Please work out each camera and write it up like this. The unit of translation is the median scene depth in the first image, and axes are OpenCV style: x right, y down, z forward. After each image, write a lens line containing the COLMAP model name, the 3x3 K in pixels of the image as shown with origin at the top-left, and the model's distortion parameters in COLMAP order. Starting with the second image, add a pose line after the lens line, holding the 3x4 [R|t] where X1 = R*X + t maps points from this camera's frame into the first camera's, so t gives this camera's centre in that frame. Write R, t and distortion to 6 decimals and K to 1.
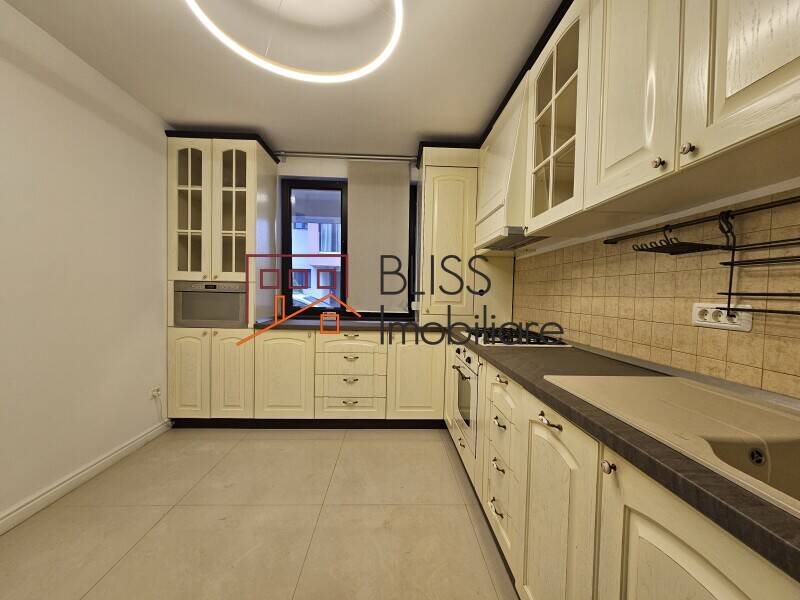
lens RADIAL K [[324.7, 0, 404.5], [0, 324.7, 301.7], [0, 0, 1]] dist [0.000366, 0.000146]
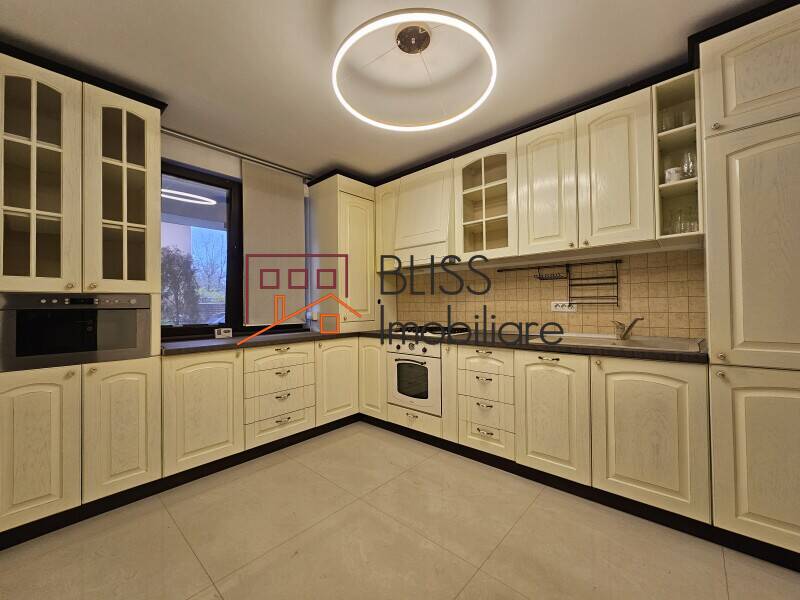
lens RADIAL K [[324.7, 0, 404.1], [0, 324.7, 299.2], [0, 0, 1]] dist [0.000366, 0.000146]
pose [[0.694336, -0.017004, 0.719450, -0.617980], [0.046382, 0.998700, -0.021160, -0.005873], [-0.718155, 0.048061, 0.694221, 0.072998]]
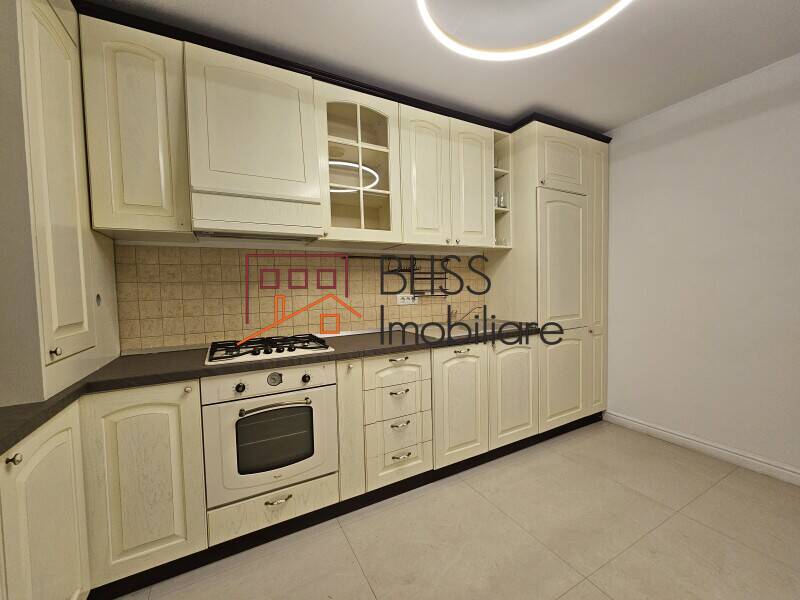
lens RADIAL K [[324.7, 0, 401.3], [0, 324.7, 301.7], [0, 0, 1]] dist [0.000366, 0.000146]
pose [[-0.438154, -0.051144, 0.897444, -0.465848], [0.036291, 0.996560, 0.074510, -0.048562], [-0.898167, 0.065216, -0.434790, 0.829950]]
